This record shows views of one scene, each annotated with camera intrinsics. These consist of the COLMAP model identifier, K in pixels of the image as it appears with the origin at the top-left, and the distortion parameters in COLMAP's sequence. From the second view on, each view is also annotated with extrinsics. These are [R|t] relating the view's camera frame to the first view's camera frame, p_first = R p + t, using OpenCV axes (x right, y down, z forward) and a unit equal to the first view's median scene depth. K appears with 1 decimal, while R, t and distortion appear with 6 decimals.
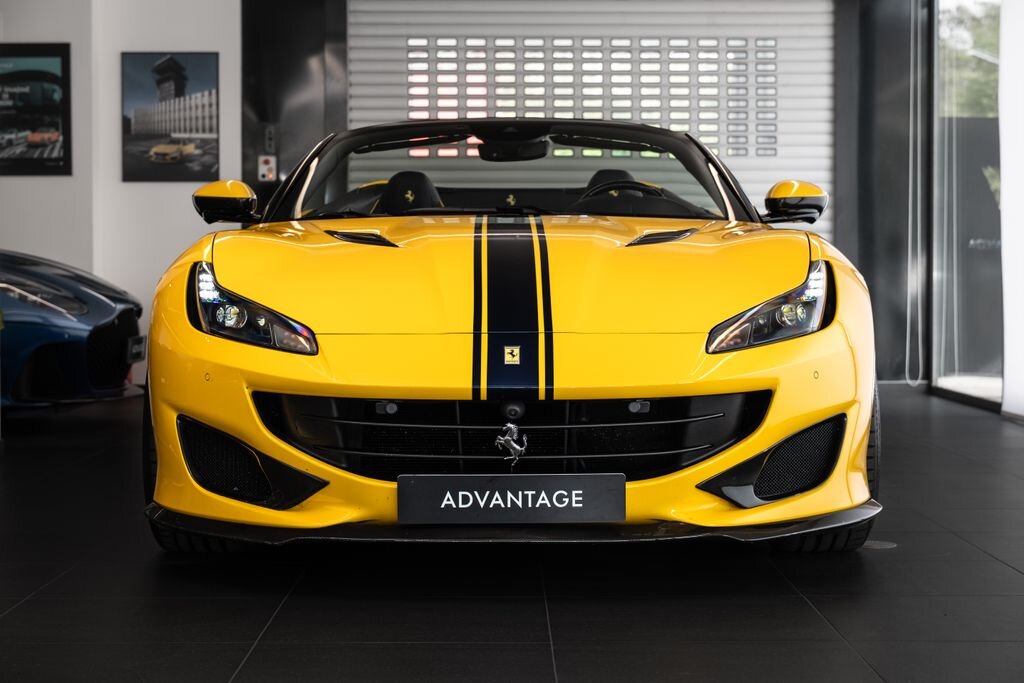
lens RADIAL K [[2030.6, 0, 512.0], [0, 2030.6, 341.5], [0, 0, 1]] dist [-0.026170, -0.377141]
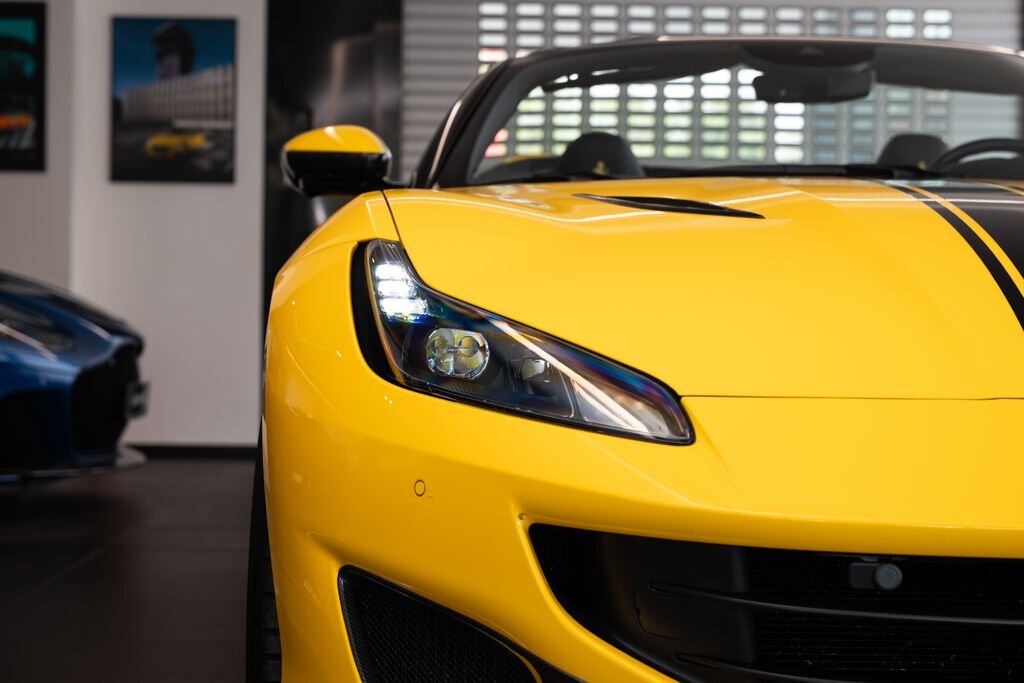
lens RADIAL K [[2030.6, 0, 512.0], [0, 2030.6, 341.5], [0, 0, 1]] dist [-0.026170, -0.377141]
pose [[0.999600, 0.013692, 0.024751, -0.143736], [-0.013131, 0.999657, -0.022678, -0.005092], [-0.025053, 0.022343, 0.999436, 0.561073]]
